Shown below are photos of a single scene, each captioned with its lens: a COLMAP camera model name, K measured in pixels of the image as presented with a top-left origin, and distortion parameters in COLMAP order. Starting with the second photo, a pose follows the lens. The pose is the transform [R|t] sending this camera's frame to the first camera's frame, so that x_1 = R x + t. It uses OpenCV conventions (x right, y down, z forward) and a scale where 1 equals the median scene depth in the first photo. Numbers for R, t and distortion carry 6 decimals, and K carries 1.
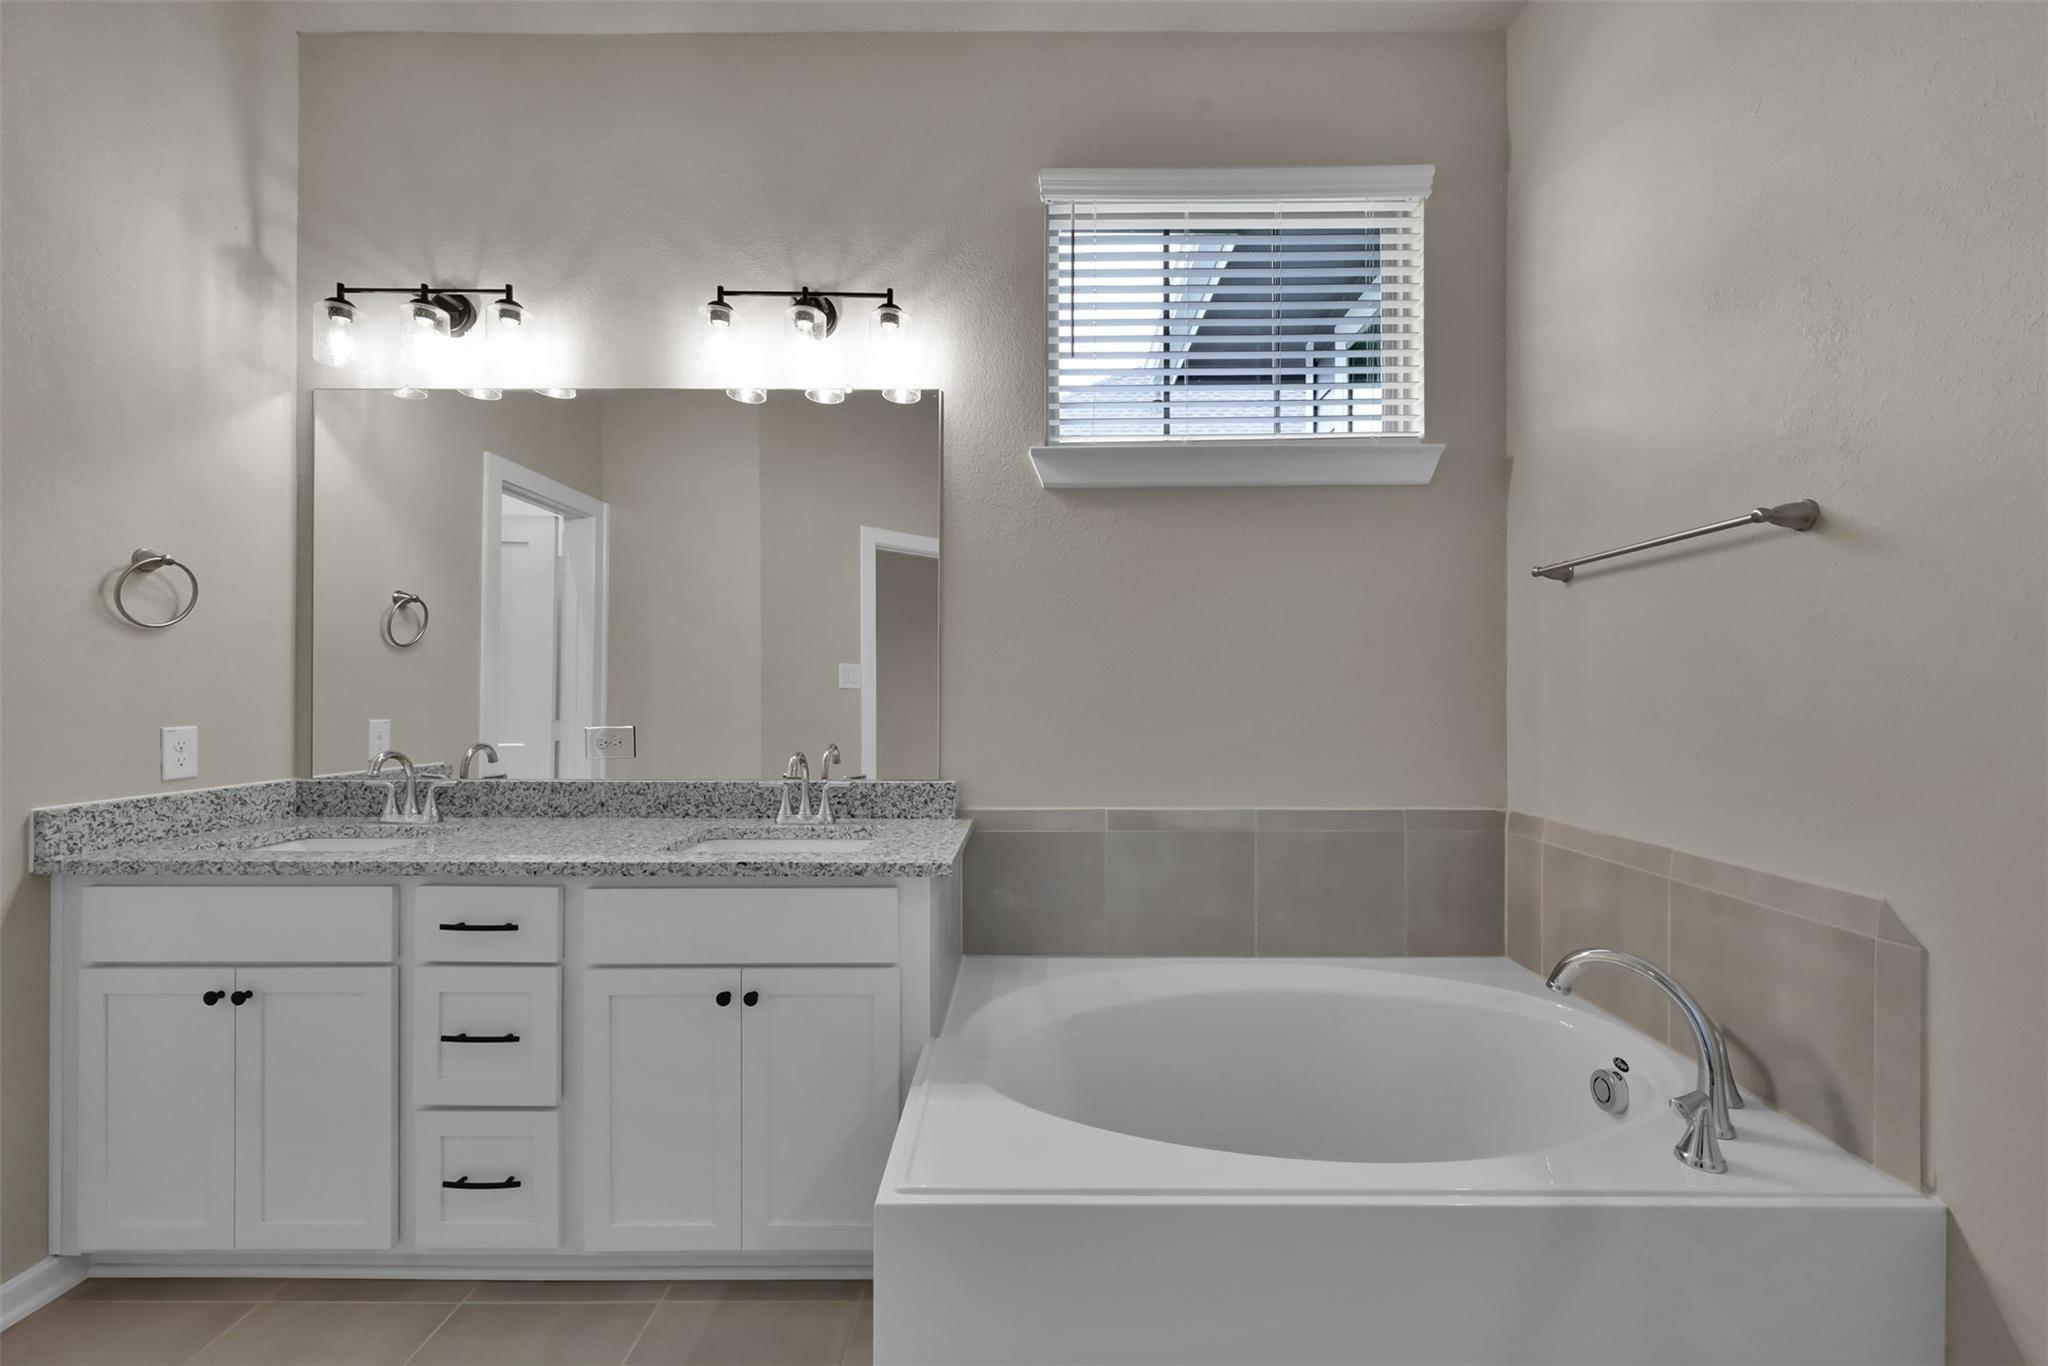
lens RADIAL K [[815.8, 0, 1040.2], [0, 815.8, 690.7], [0, 0, 1]] dist [-0.001879, -0.000040]
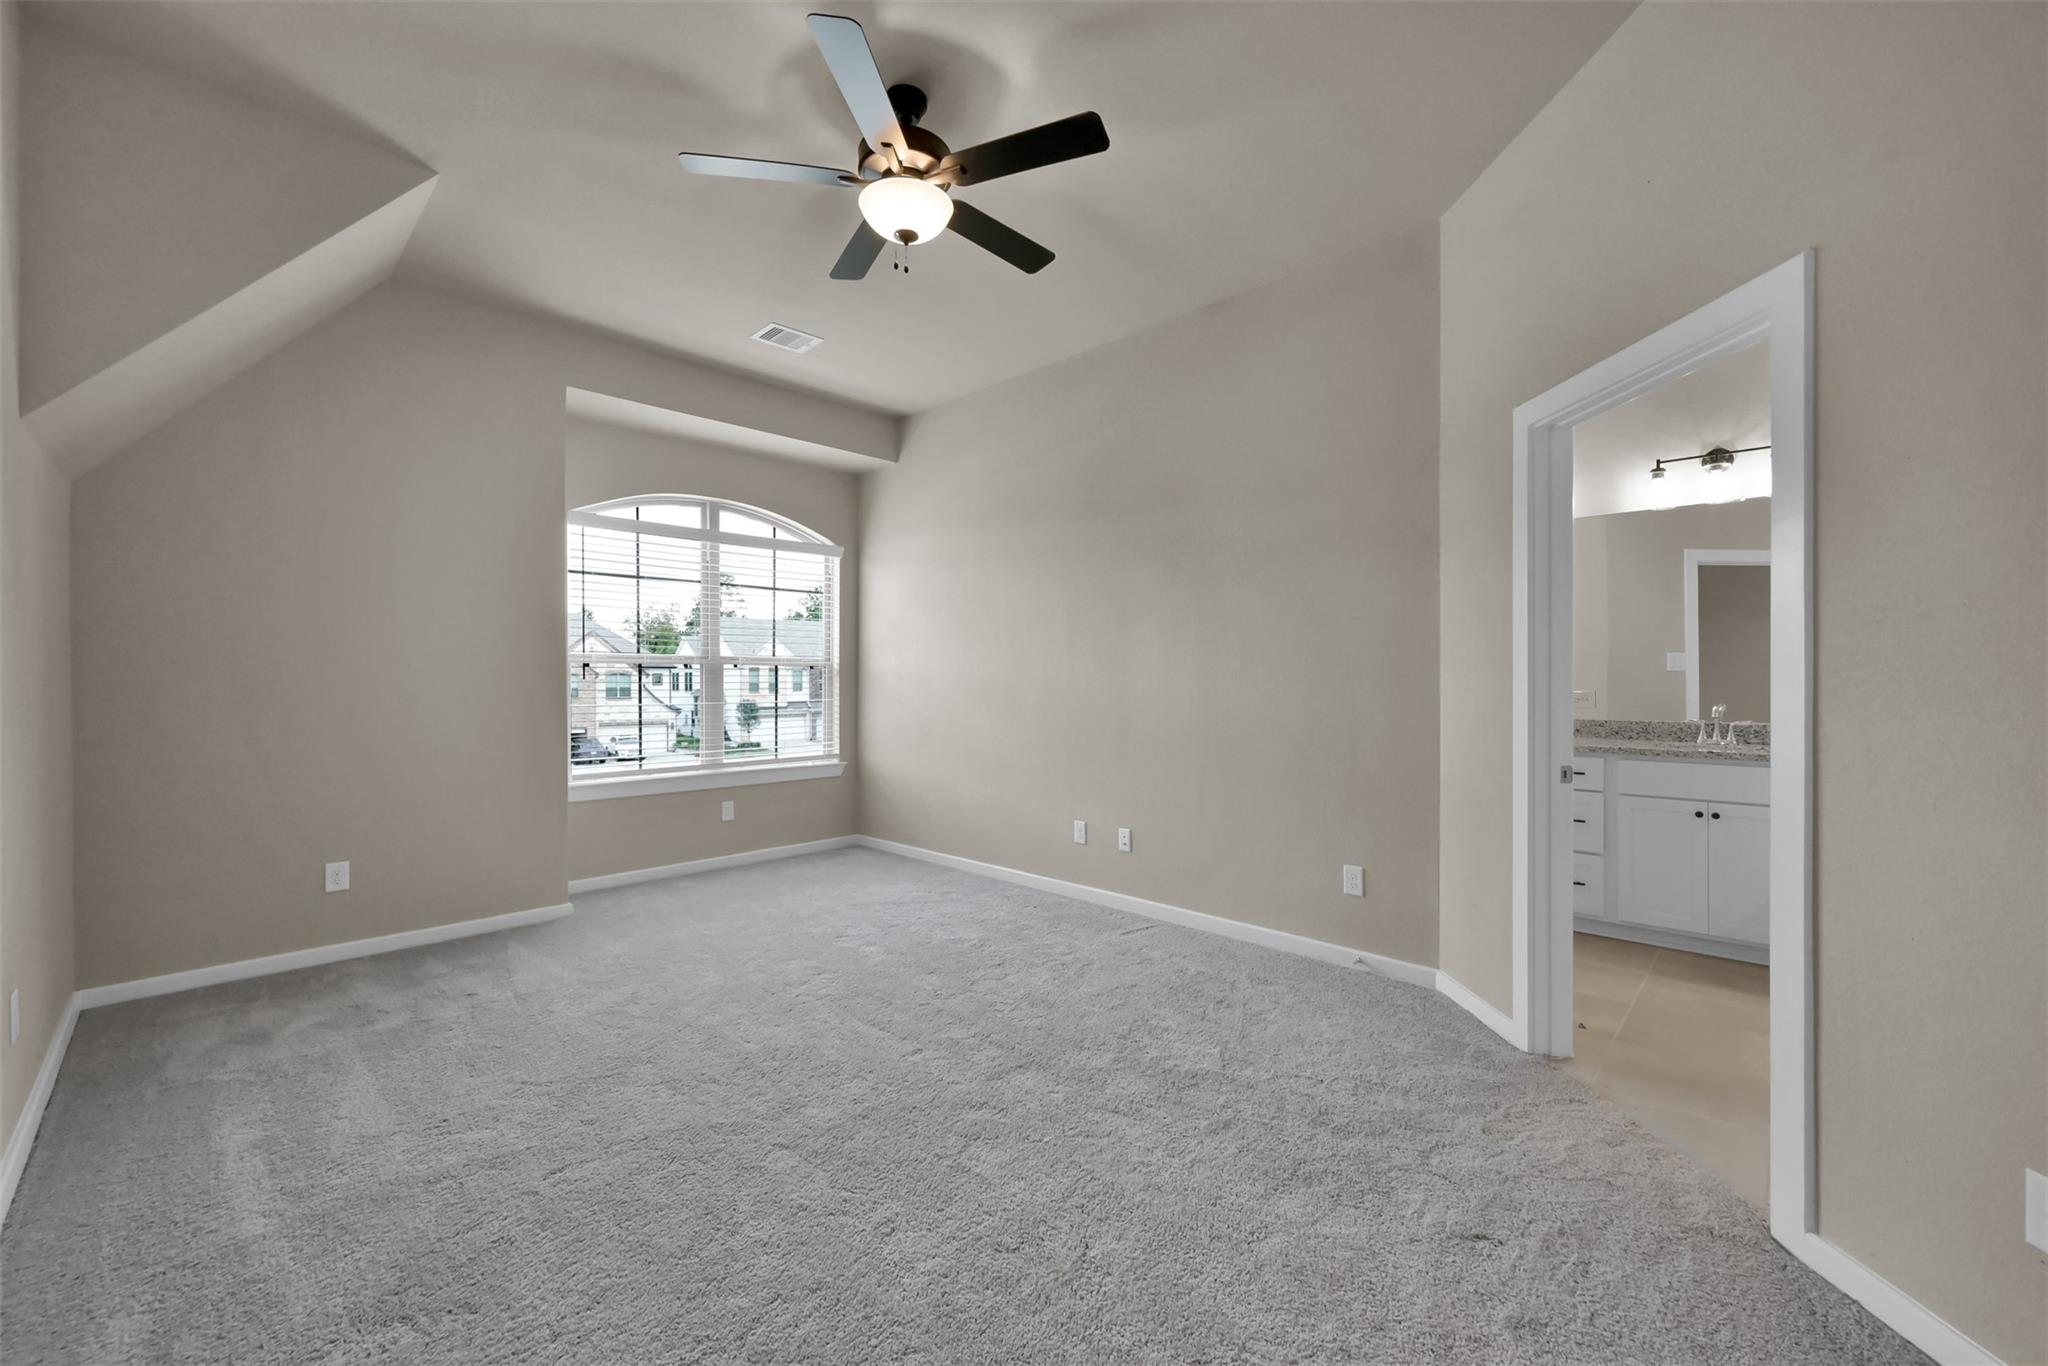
lens RADIAL K [[808.8, 0, 1022.7], [0, 808.8, 679.4], [0, 0, 1]] dist [0.000447, 0.000049]
pose [[0.713338, 0.000615, -0.700819, -0.127013], [0.004101, 0.999979, 0.005052, 0.000423], [0.700808, -0.006478, 0.713321, -1.395876]]
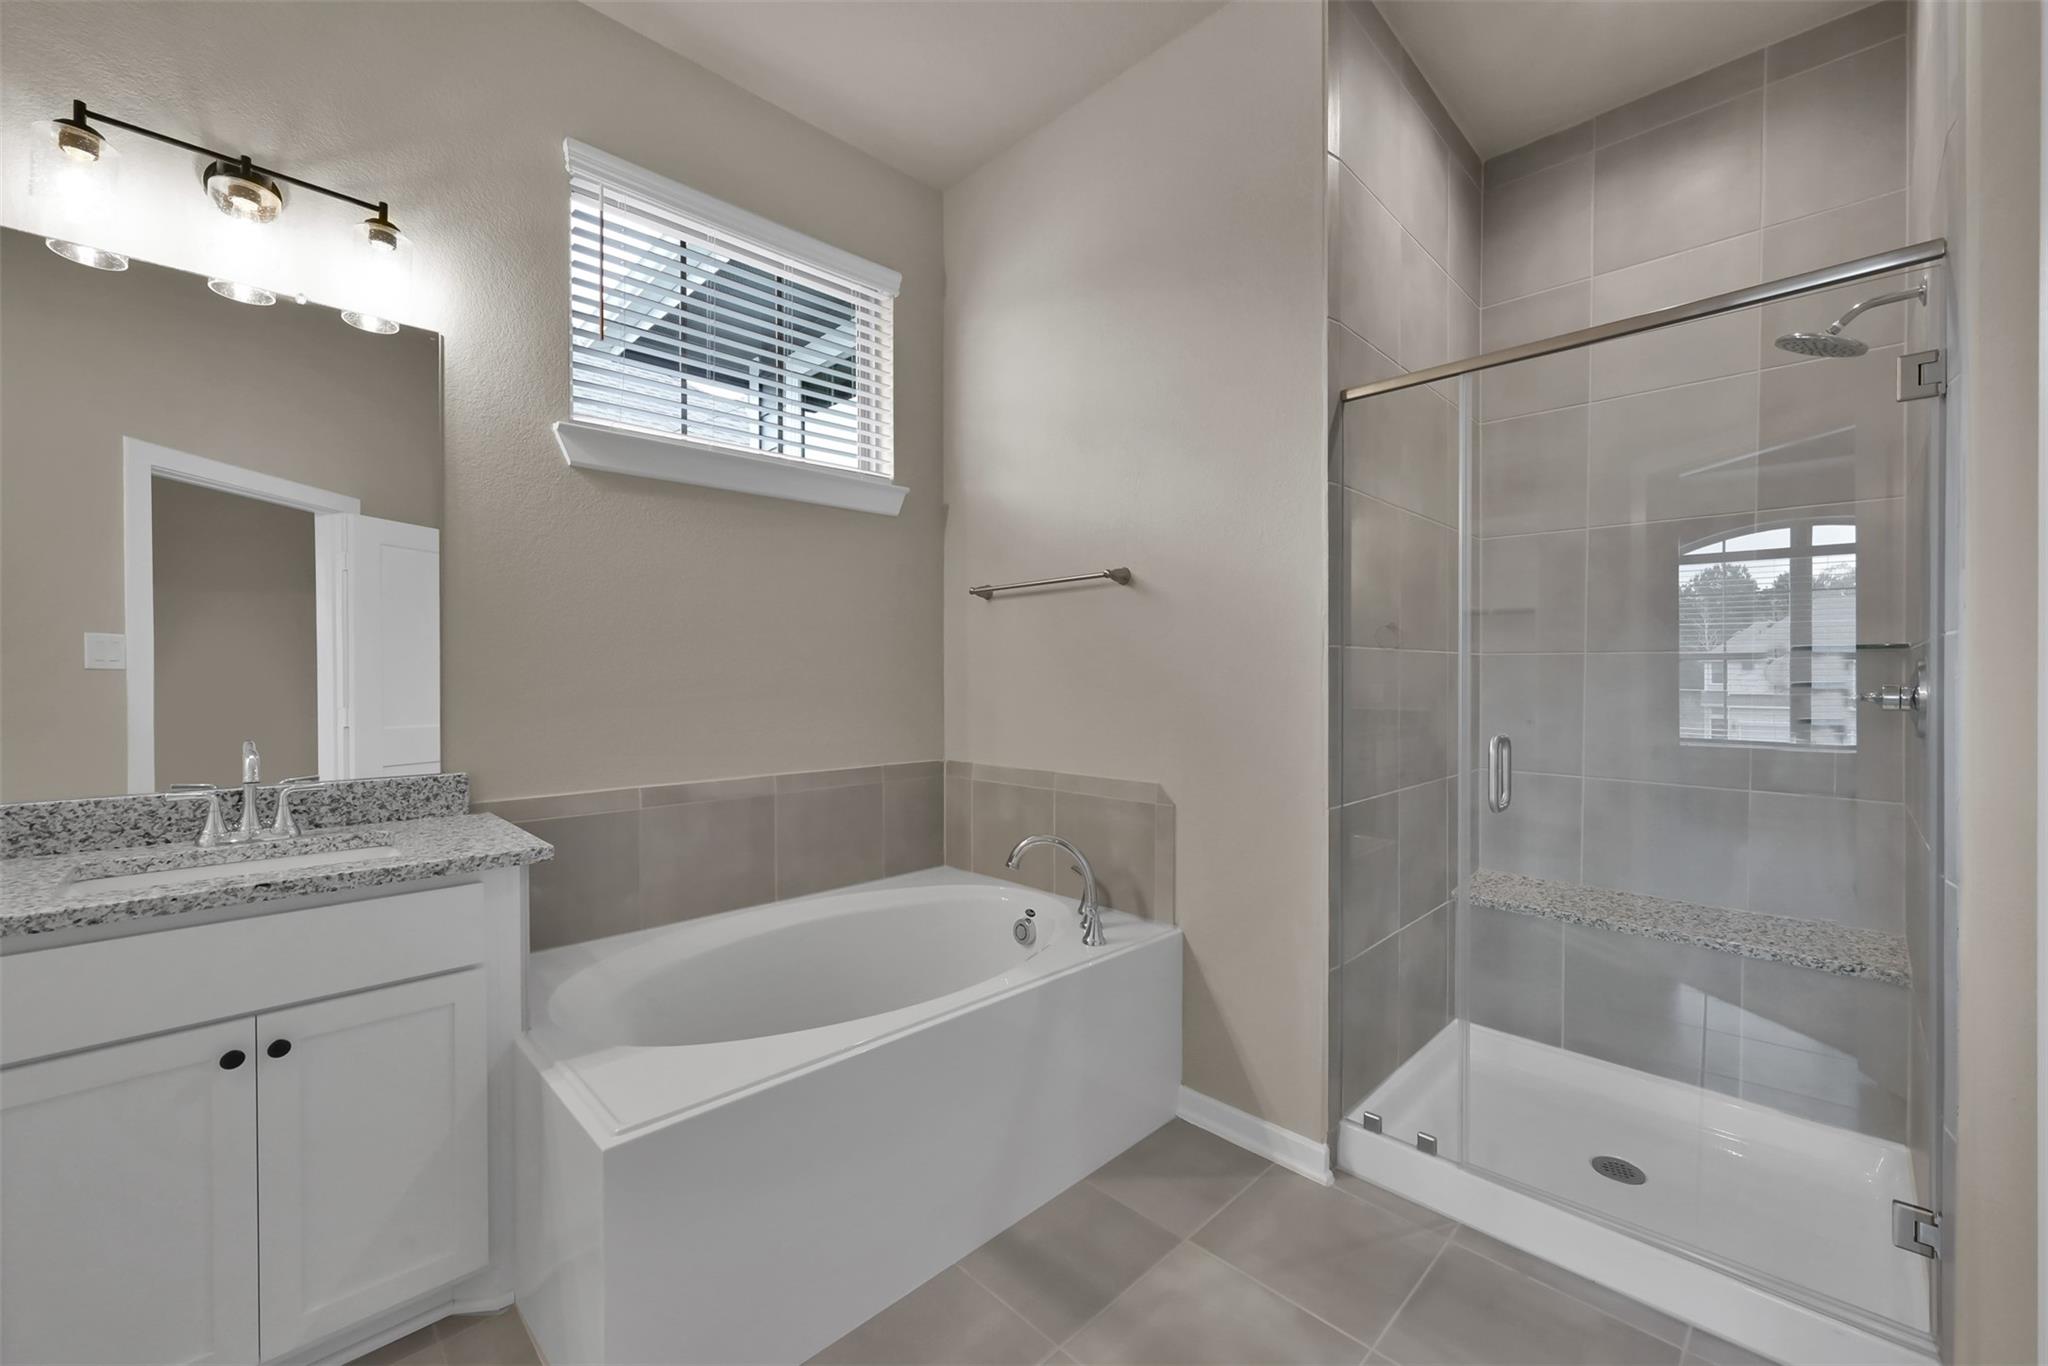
lens RADIAL K [[808.8, 0, 1022.7], [0, 808.8, 679.4], [0, 0, 1]] dist [0.000447, 0.000049]
pose [[0.716164, -0.003229, 0.697925, -0.299532], [-0.000832, 0.999985, 0.005480, 0.001835], [-0.697932, -0.004505, 0.716150, -0.078217]]
